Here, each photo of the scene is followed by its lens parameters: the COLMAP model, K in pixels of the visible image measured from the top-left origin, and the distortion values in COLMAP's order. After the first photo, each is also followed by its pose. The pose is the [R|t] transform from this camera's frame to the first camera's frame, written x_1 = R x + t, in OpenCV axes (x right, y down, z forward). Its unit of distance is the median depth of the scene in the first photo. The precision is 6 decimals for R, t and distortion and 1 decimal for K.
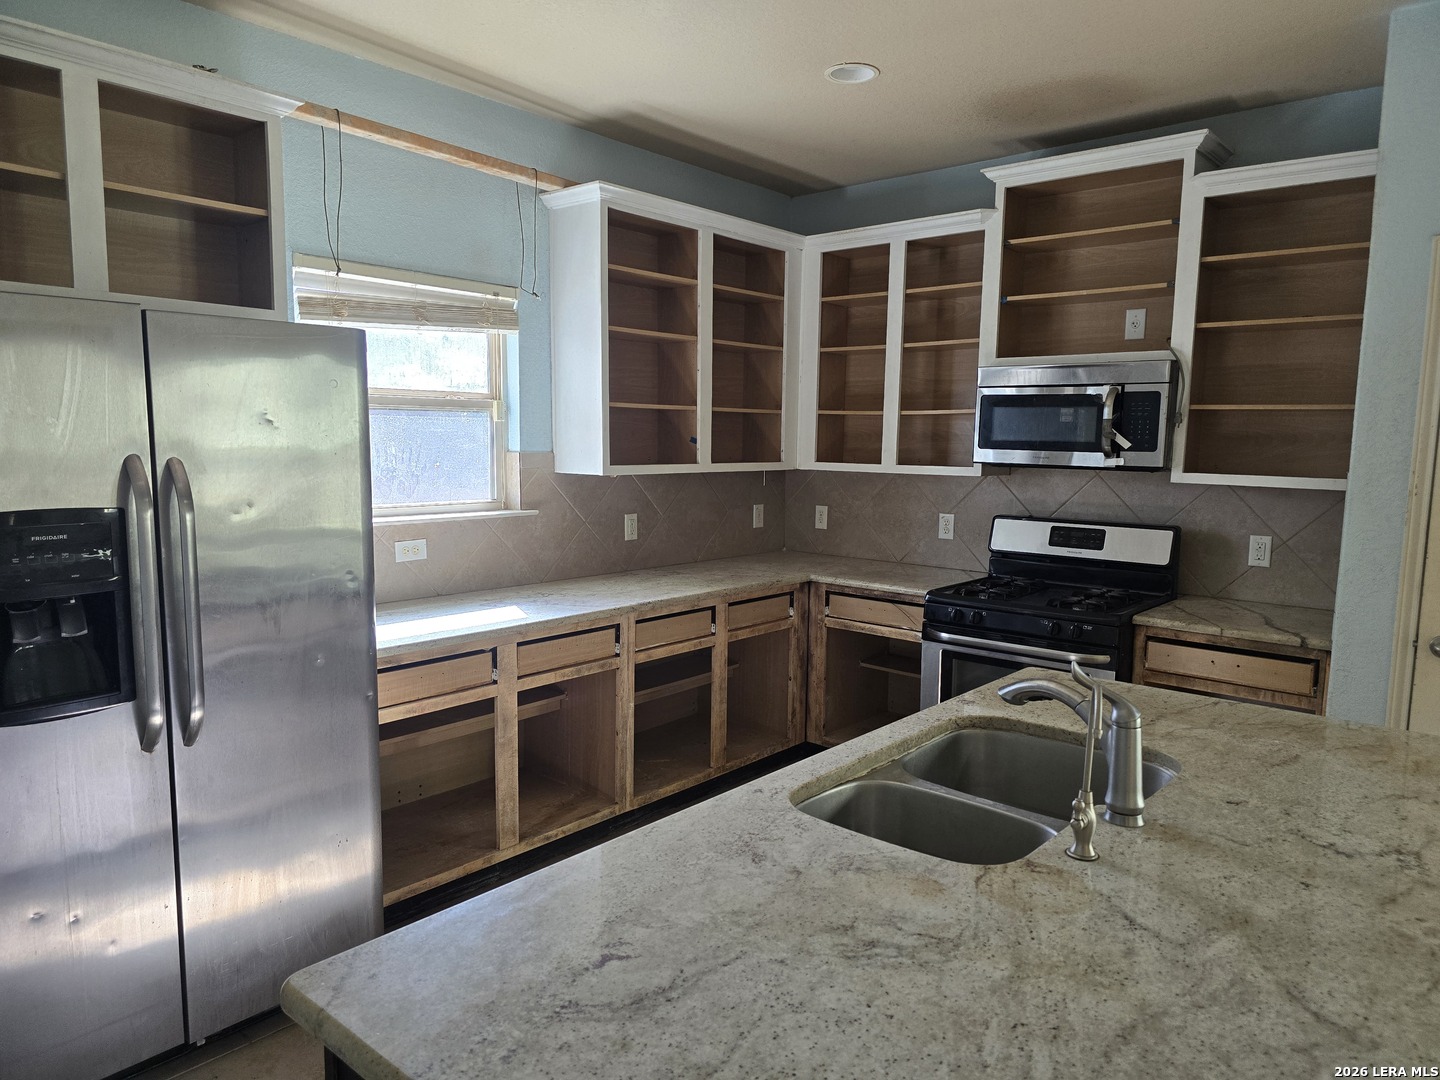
lens RADIAL K [[969.7, 0, 720.0], [0, 969.7, 540.0], [0, 0, 1]] dist [0.060533, -0.075053]
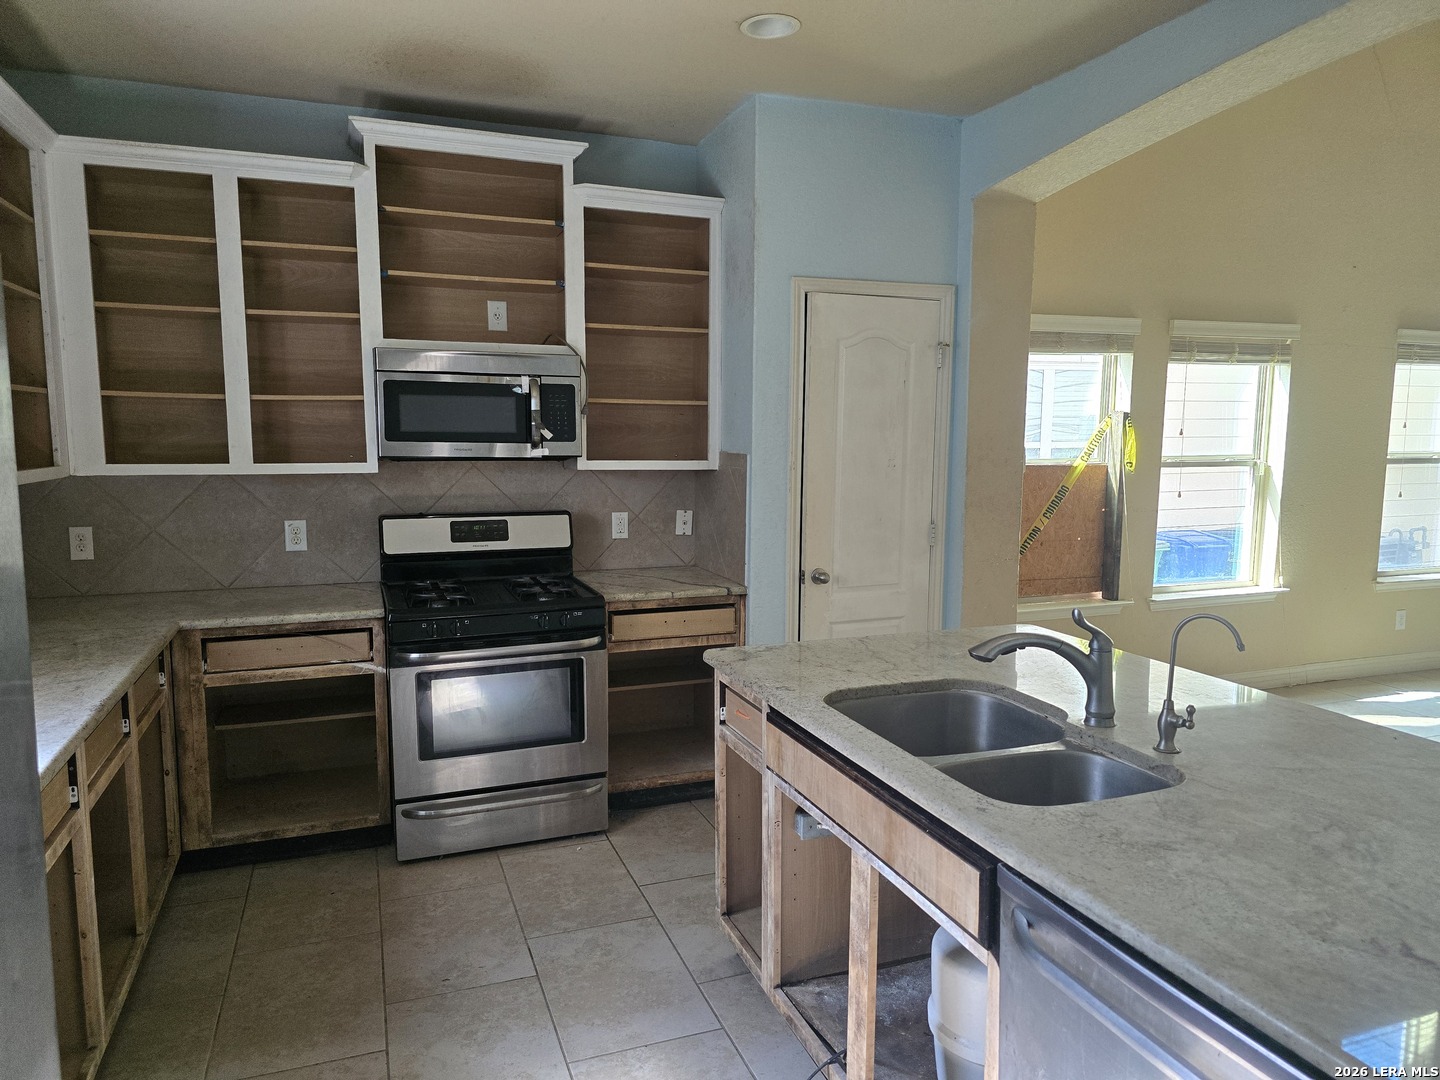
lens RADIAL K [[968.3, 0, 720.0], [0, 968.3, 540.0], [0, 0, 1]] dist [0.054223, -0.044080]
pose [[0.474503, -0.109780, 0.873382, -0.401613], [0.099278, 0.992536, 0.070821, -0.041470], [-0.874638, 0.053103, 0.481860, 0.348937]]
